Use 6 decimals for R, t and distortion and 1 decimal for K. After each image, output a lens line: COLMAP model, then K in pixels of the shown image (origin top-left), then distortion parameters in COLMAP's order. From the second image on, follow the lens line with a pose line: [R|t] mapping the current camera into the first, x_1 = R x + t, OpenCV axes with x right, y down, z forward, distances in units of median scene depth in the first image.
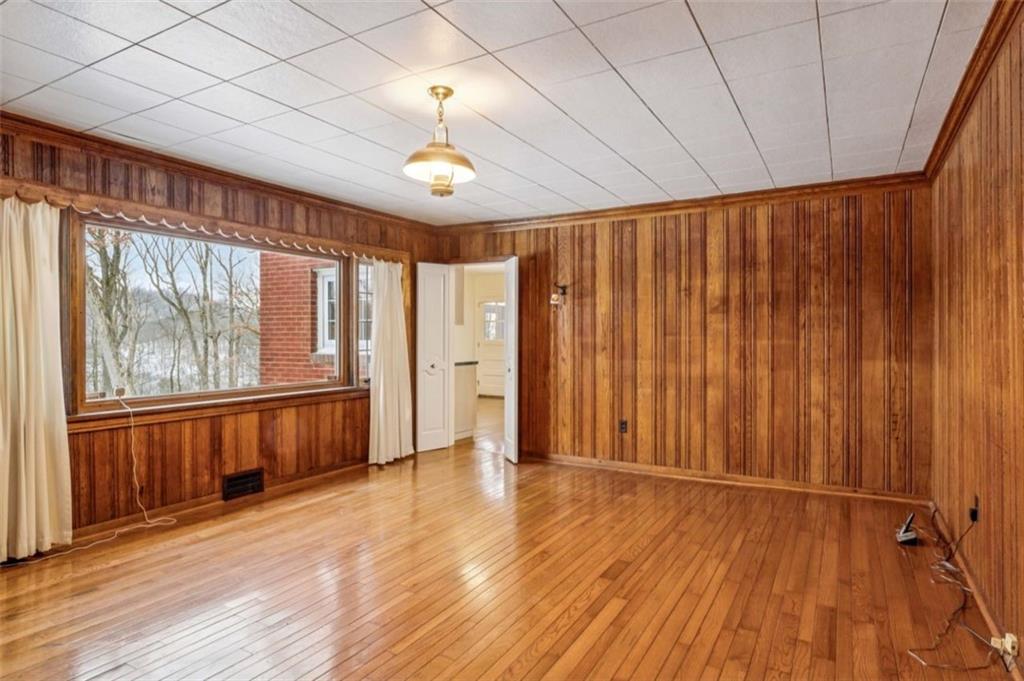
lens RADIAL K [[581.1, 0, 512.2], [0, 581.1, 336.8], [0, 0, 1]] dist [-0.001728, -0.003075]
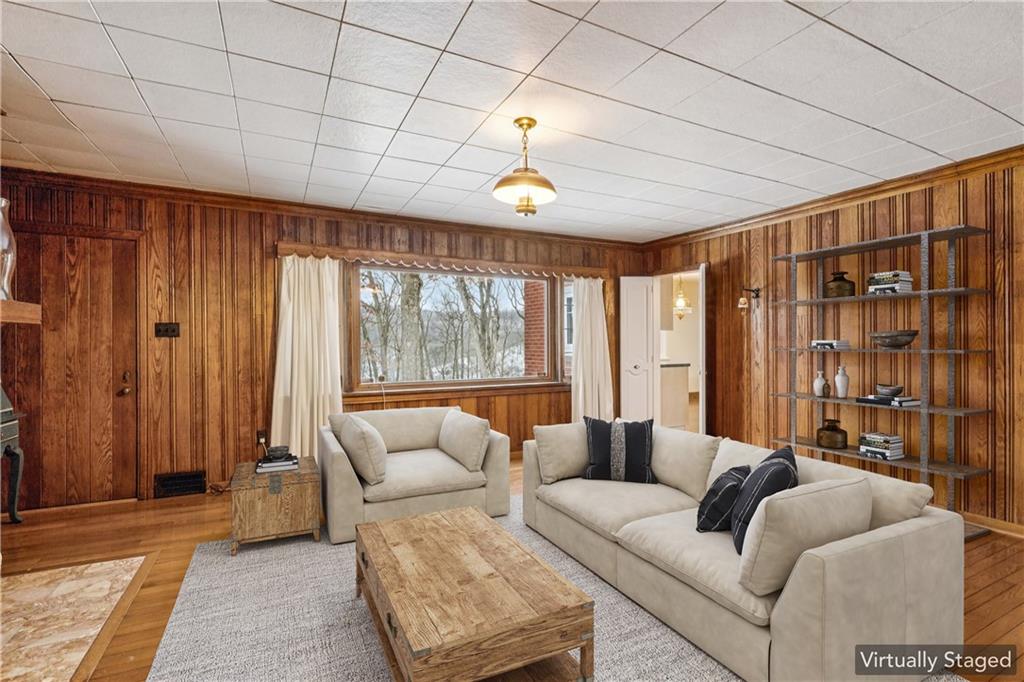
lens RADIAL K [[465.2, 0, 512.5], [0, 465.2, 346.4], [0, 0, 1]] dist [-0.002217, -0.001617]
pose [[0.839292, 0.002757, -0.543674, 0.187126], [0.003461, 0.999940, 0.010415, -0.000245], [0.543670, -0.010623, 0.839232, 0.125006]]
